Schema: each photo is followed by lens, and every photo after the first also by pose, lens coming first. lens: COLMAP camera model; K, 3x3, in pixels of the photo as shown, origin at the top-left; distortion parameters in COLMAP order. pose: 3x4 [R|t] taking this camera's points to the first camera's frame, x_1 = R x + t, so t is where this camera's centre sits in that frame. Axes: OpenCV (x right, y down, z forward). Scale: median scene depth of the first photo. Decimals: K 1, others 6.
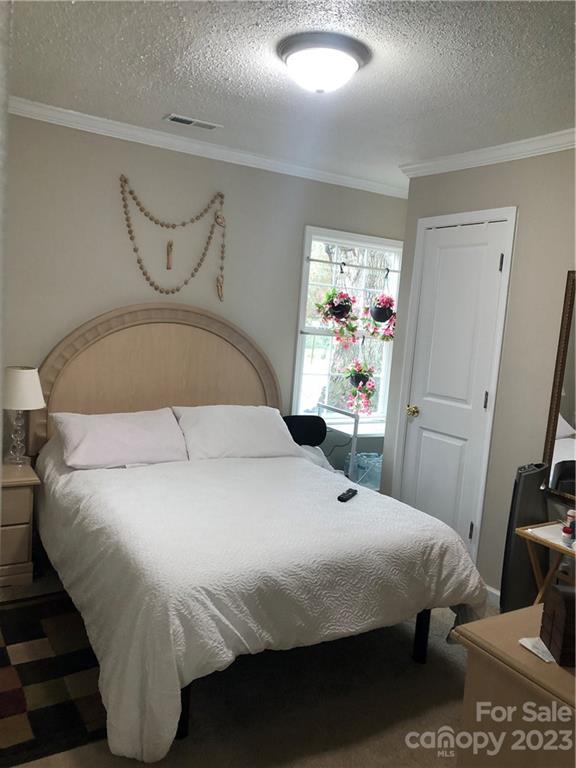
lens RADIAL K [[628.4, 0, 291.5], [0, 628.4, 396.2], [0, 0, 1]] dist [0.017265, -0.004703]
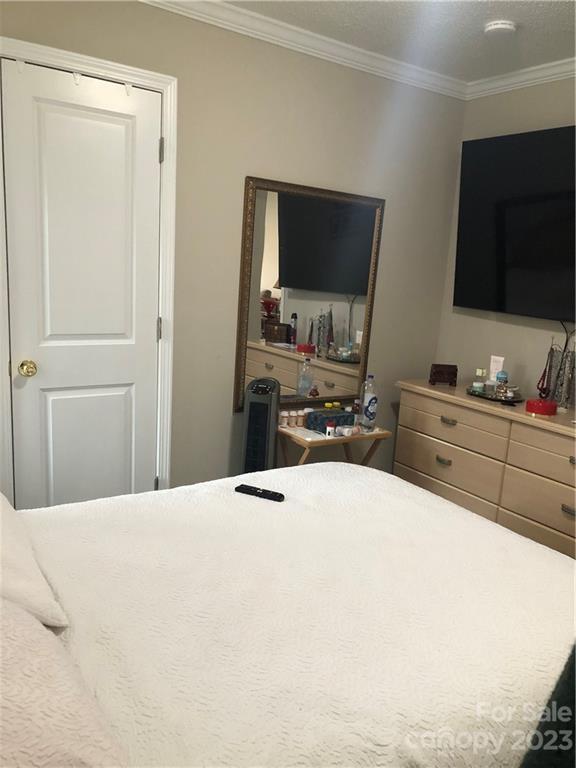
lens RADIAL K [[628.4, 0, 291.5], [0, 628.4, 396.2], [0, 0, 1]] dist [0.017265, -0.004703]
pose [[-0.063196, -0.280081, 0.957894, -0.477202], [0.062971, 0.956781, 0.283910, -0.123118], [-0.996013, 0.078262, -0.042827, 0.840355]]
